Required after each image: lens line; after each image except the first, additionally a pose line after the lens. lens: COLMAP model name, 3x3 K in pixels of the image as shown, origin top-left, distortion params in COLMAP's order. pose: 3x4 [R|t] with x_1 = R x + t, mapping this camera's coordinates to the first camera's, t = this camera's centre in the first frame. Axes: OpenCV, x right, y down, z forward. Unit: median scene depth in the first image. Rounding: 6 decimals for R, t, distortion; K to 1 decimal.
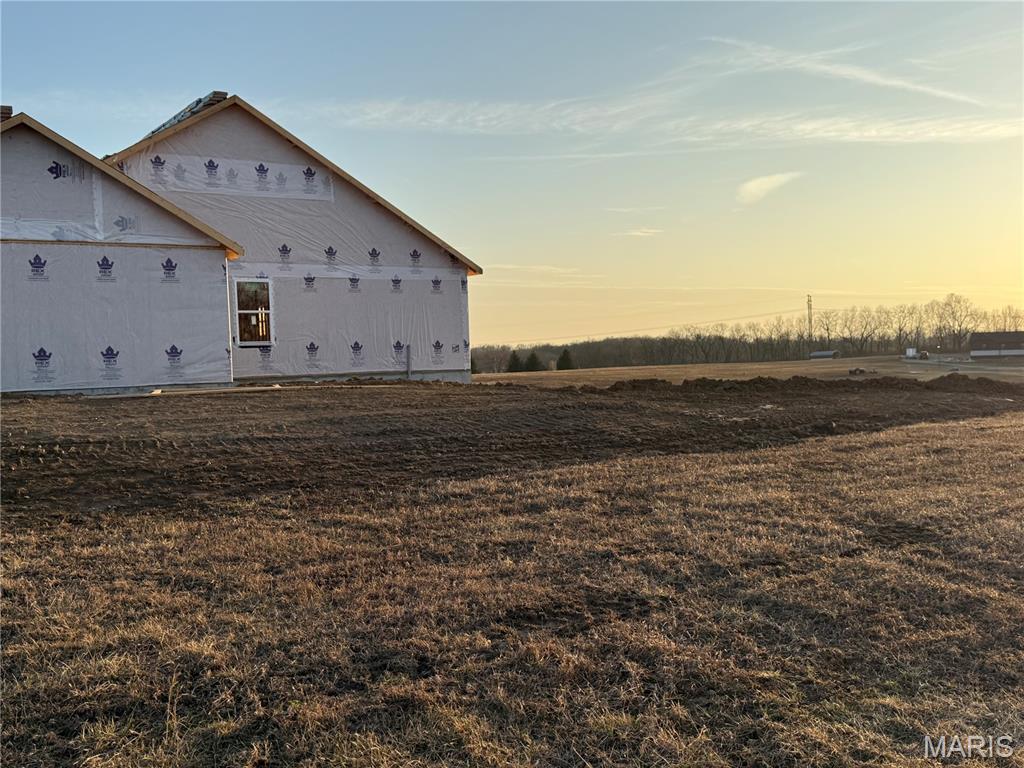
lens RADIAL K [[1091.1, 0, 512.0], [0, 1091.1, 384.0], [0, 0, 1]] dist [0.277511, -0.581388]
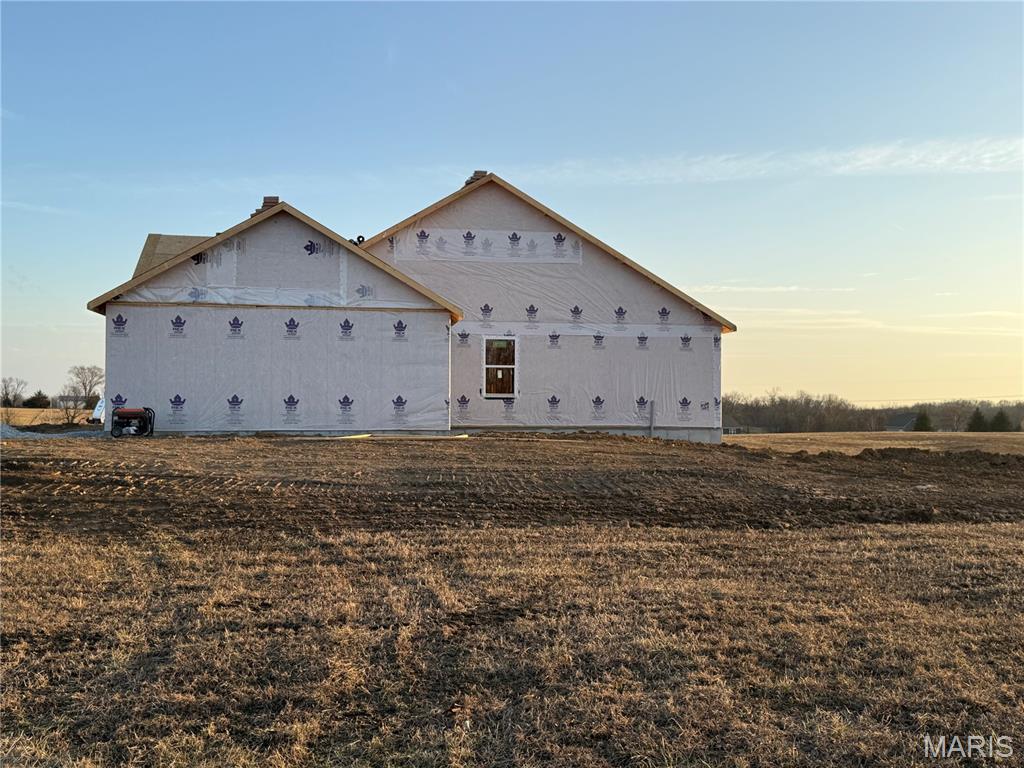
lens RADIAL K [[1090.3, 0, 512.0], [0, 1090.3, 384.0], [0, 0, 1]] dist [0.172016, -0.384158]
pose [[0.909098, 0.026810, -0.415720, 0.226262], [-0.045017, 0.998406, -0.034056, -0.011862], [0.414144, 0.049675, 0.908855, 0.025370]]
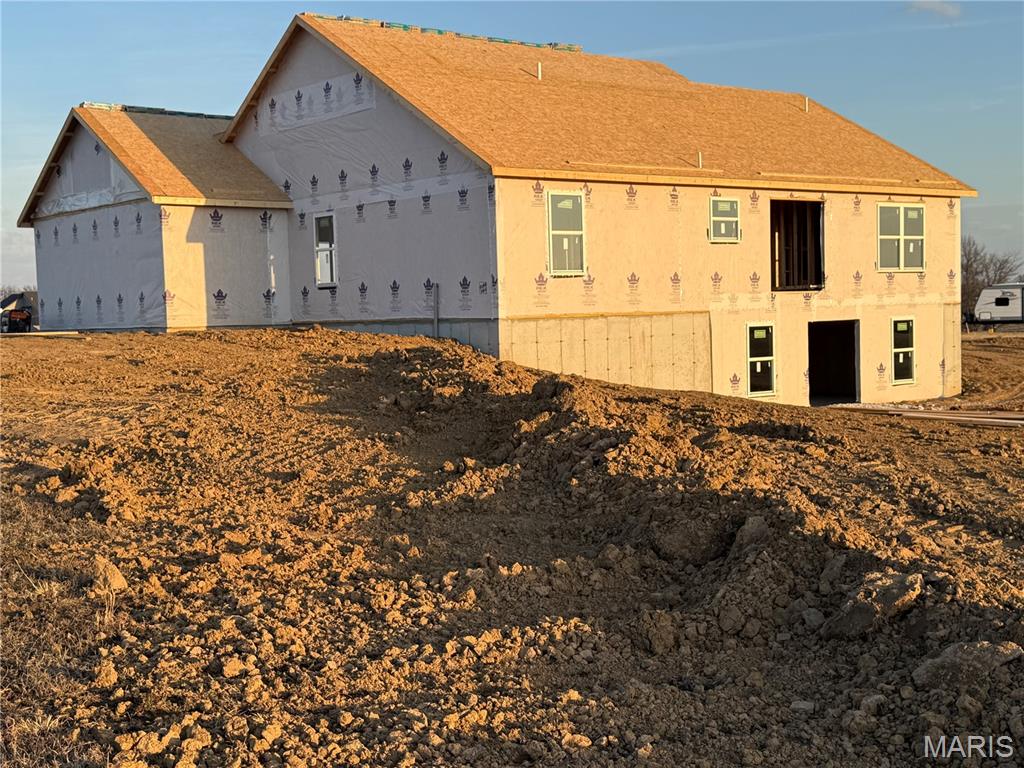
lens RADIAL K [[1377.1, 0, 512.0], [0, 1377.1, 384.0], [0, 0, 1]] dist [0.087044, -0.006541]
pose [[0.080775, 0.083101, -0.993262, 0.911256], [0.001193, 0.996510, 0.083470, -0.049621], [0.996732, -0.007927, 0.080394, 1.060515]]
